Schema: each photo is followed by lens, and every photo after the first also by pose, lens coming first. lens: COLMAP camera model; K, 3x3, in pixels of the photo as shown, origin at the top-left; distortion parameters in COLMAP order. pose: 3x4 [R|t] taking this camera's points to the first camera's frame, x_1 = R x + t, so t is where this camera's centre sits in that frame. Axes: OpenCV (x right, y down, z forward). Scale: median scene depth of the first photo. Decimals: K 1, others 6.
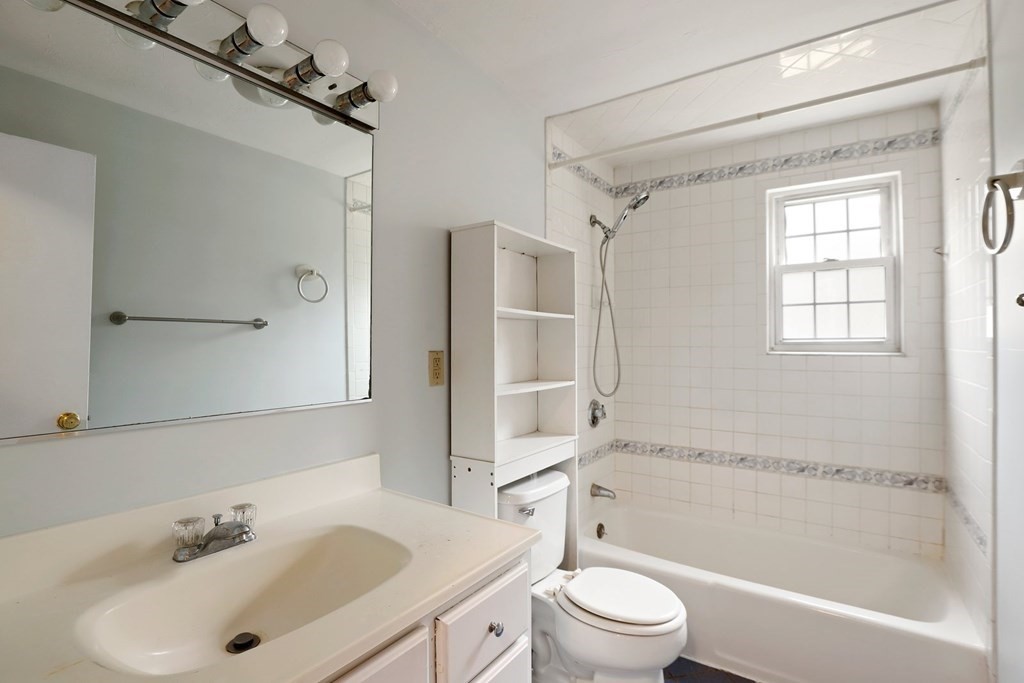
lens RADIAL K [[486.7, 0, 511.5], [0, 486.7, 338.2], [0, 0, 1]] dist [-0.021921, 0.000981]
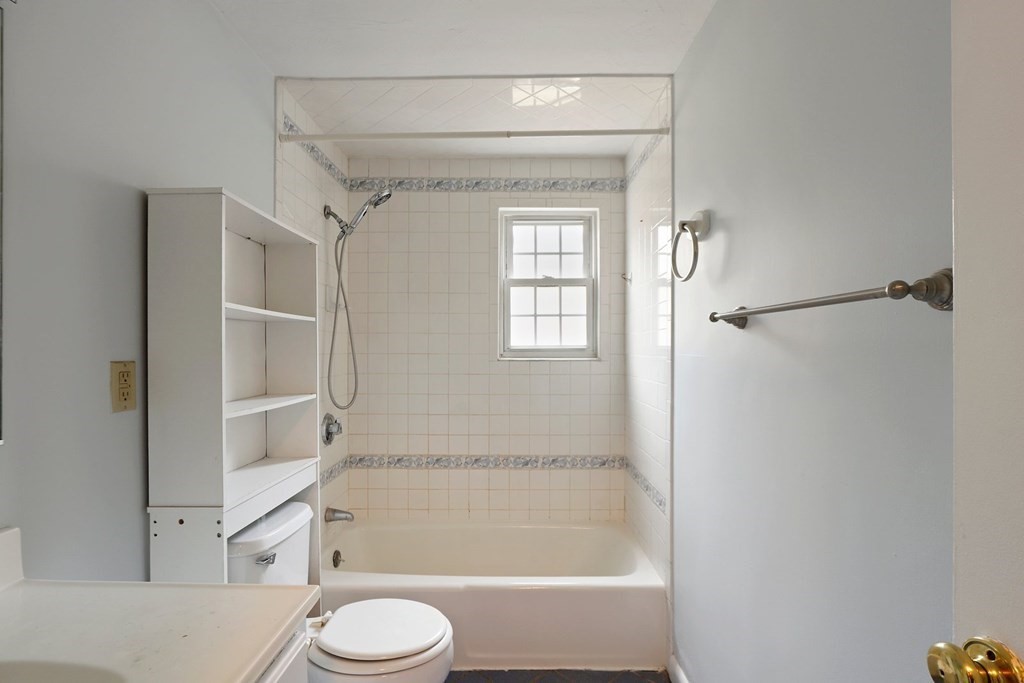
lens RADIAL K [[491.4, 0, 510.5], [0, 491.4, 351.0], [0, 0, 1]] dist [-0.004412, 0.000739]
pose [[0.830697, -0.001288, 0.556723, -0.066403], [-0.005584, 0.999928, 0.010645, 0.000695], [-0.556697, -0.011952, 0.830630, 0.083535]]
